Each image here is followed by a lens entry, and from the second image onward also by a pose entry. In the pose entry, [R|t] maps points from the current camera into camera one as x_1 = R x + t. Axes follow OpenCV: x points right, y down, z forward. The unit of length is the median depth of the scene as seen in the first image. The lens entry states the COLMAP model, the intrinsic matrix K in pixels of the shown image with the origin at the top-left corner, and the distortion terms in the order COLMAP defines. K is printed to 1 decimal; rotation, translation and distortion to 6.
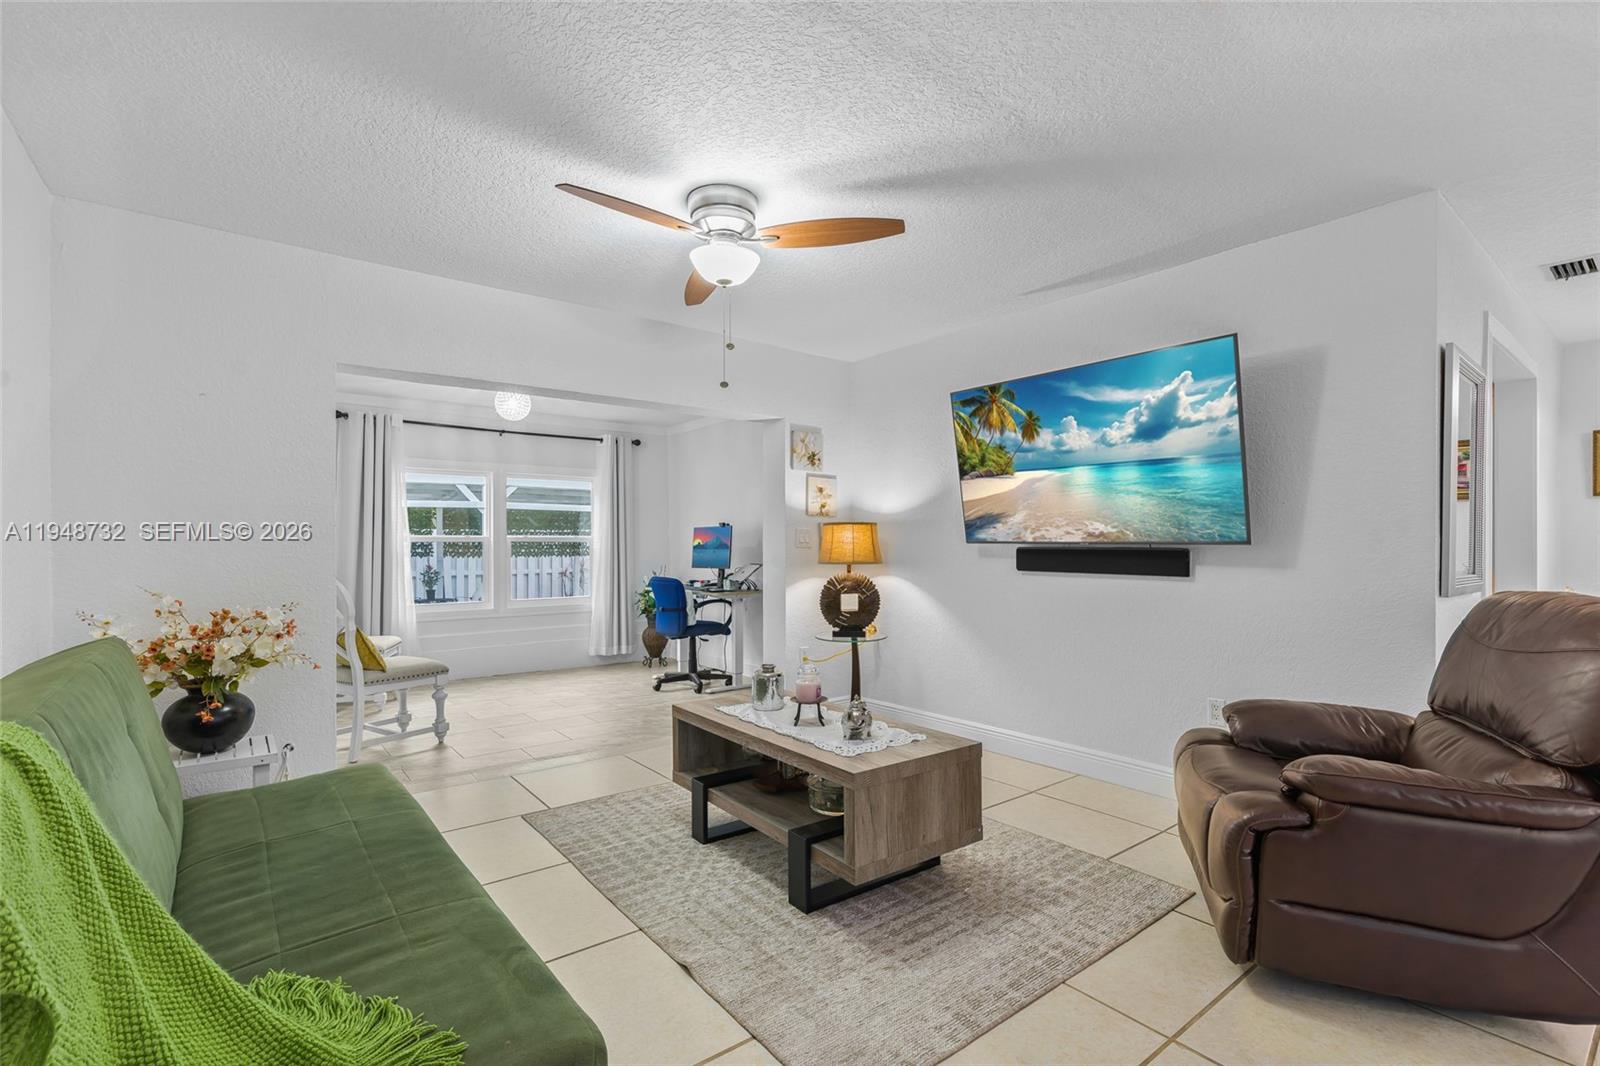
lens RADIAL K [[728.3, 0, 810.9], [0, 728.3, 535.0], [0, 0, 1]] dist [-0.012378, 0.004457]
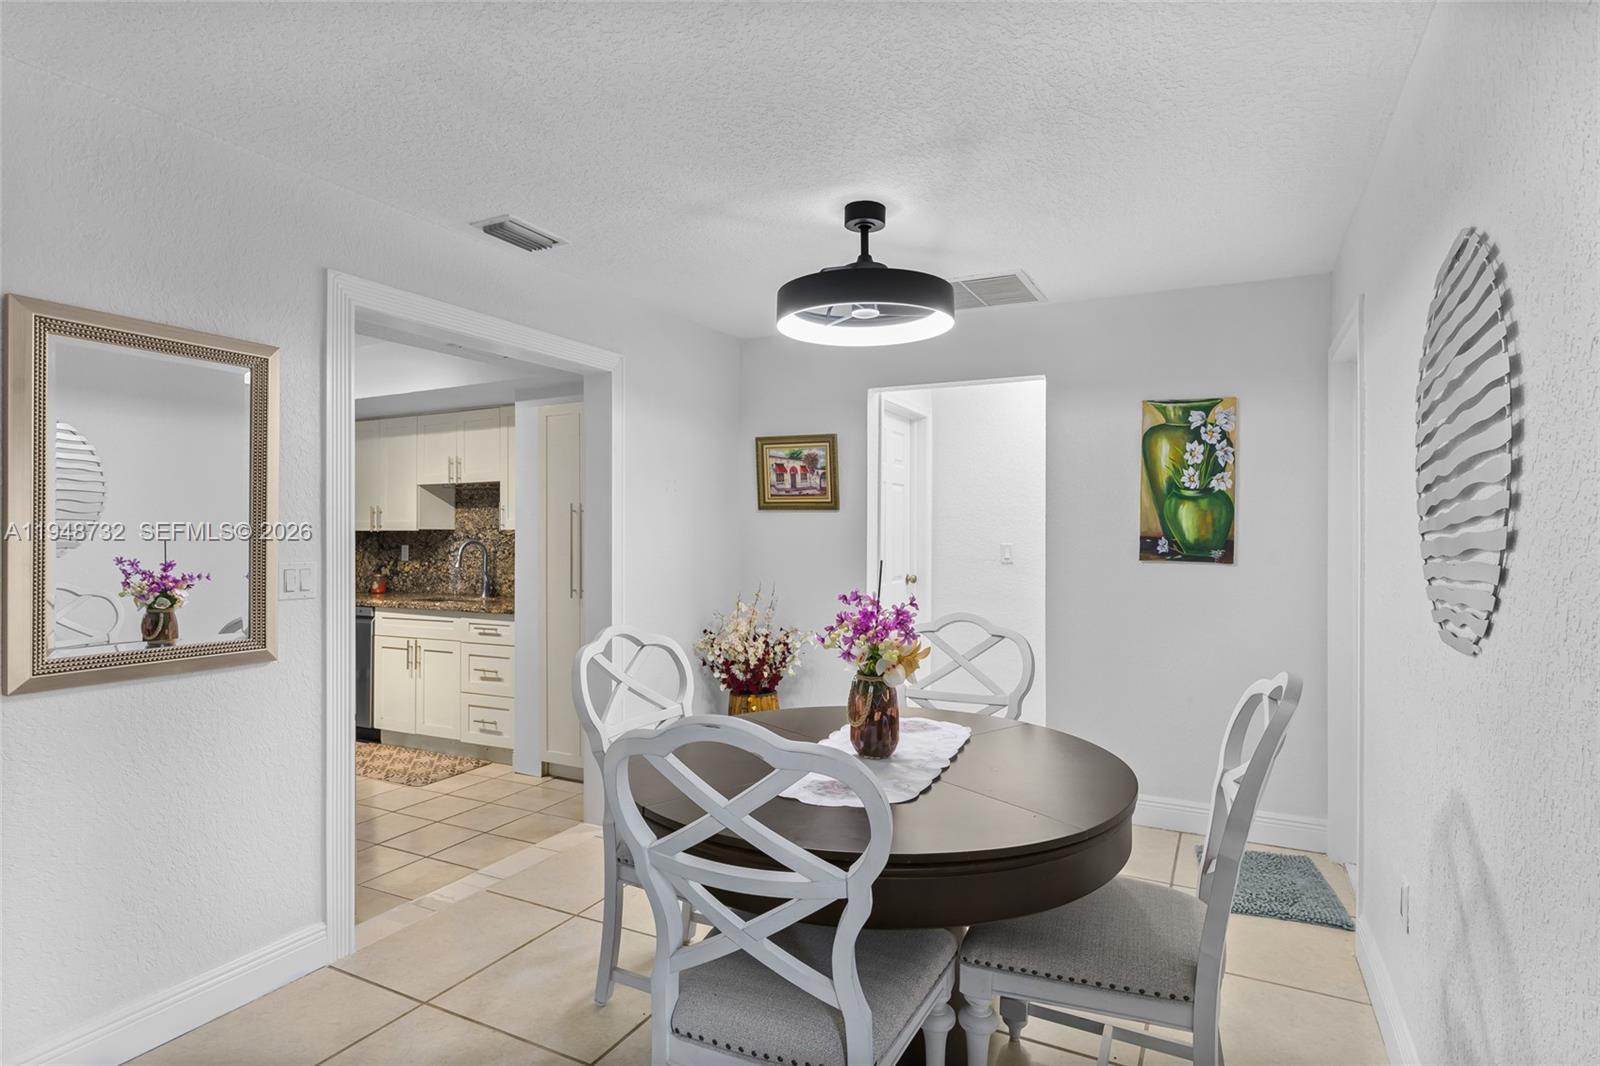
lens RADIAL K [[848.9, 0, 775.5], [0, 848.9, 511.3], [0, 0, 1]] dist [-0.010941, 0.000519]
pose [[0.916710, 0.008313, 0.399466, 0.814037], [-0.003133, 0.999902, -0.013619, -0.042360], [-0.399540, 0.011233, 0.916647, 0.043849]]
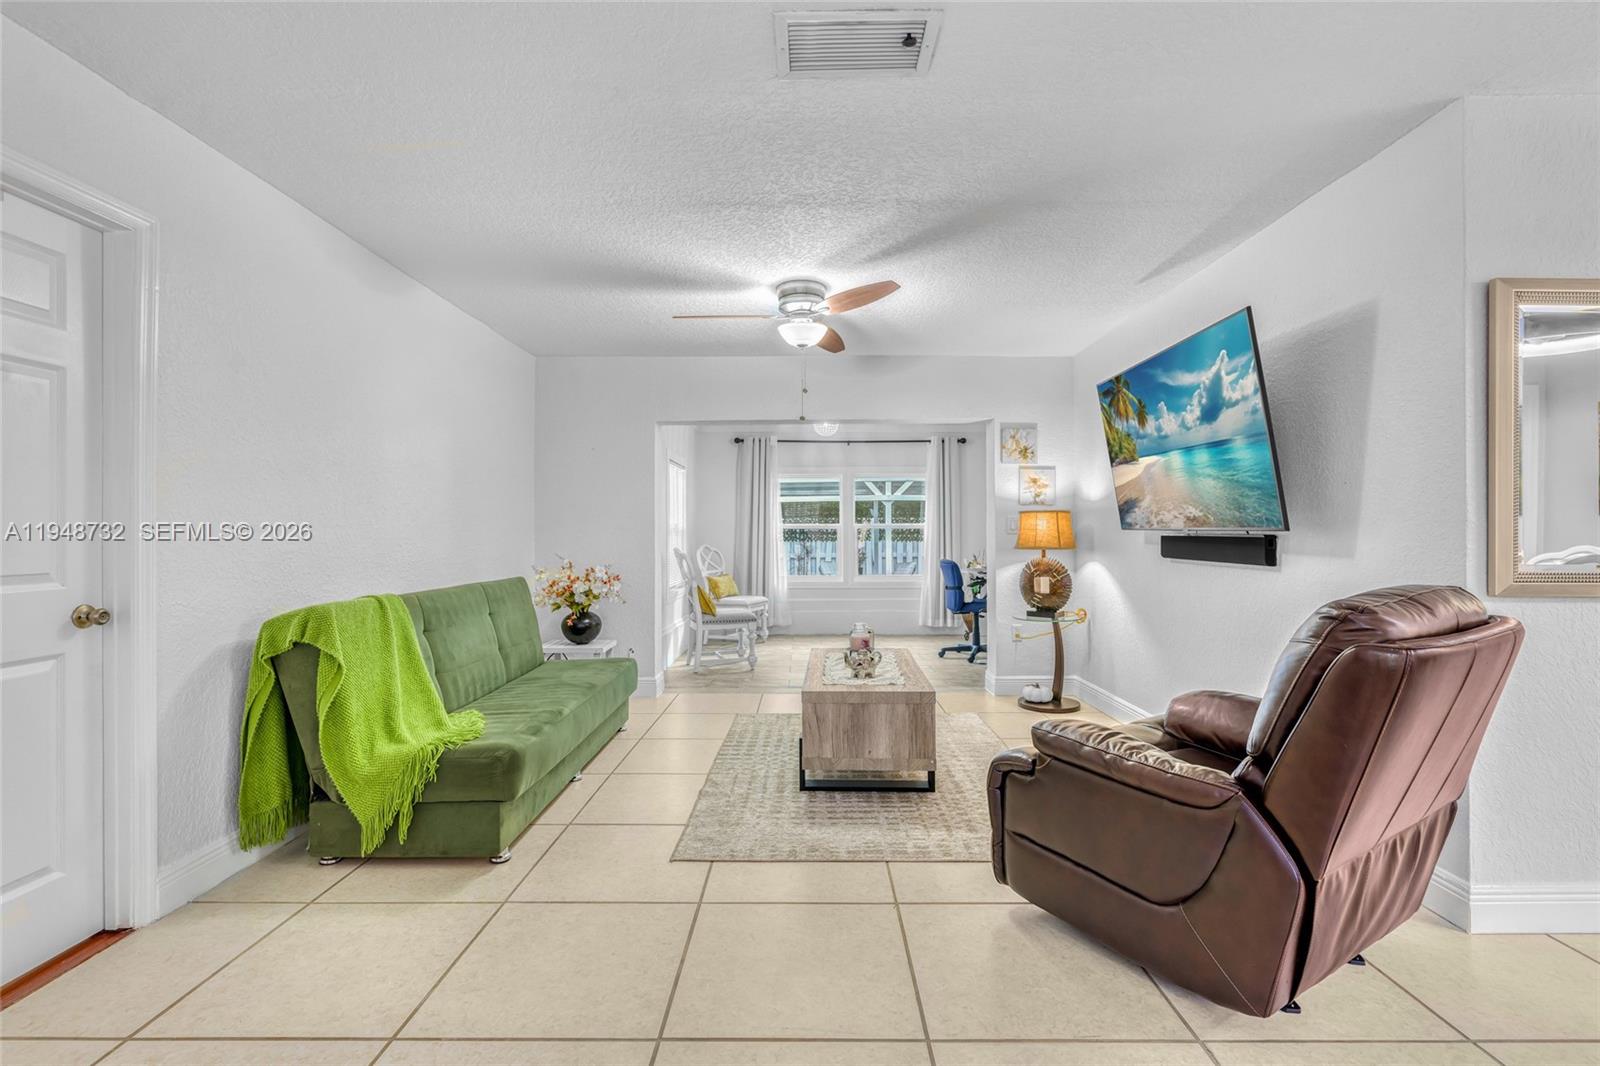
lens RADIAL K [[728.3, 0, 825.6], [0, 728.3, 505.4], [0, 0, 1]] dist [-0.012378, 0.004457]
pose [[0.797206, -0.021298, -0.603332, 0.527237], [0.007737, 0.999656, -0.025065, 0.000189], [0.603658, 0.015314, 0.797096, -0.064020]]
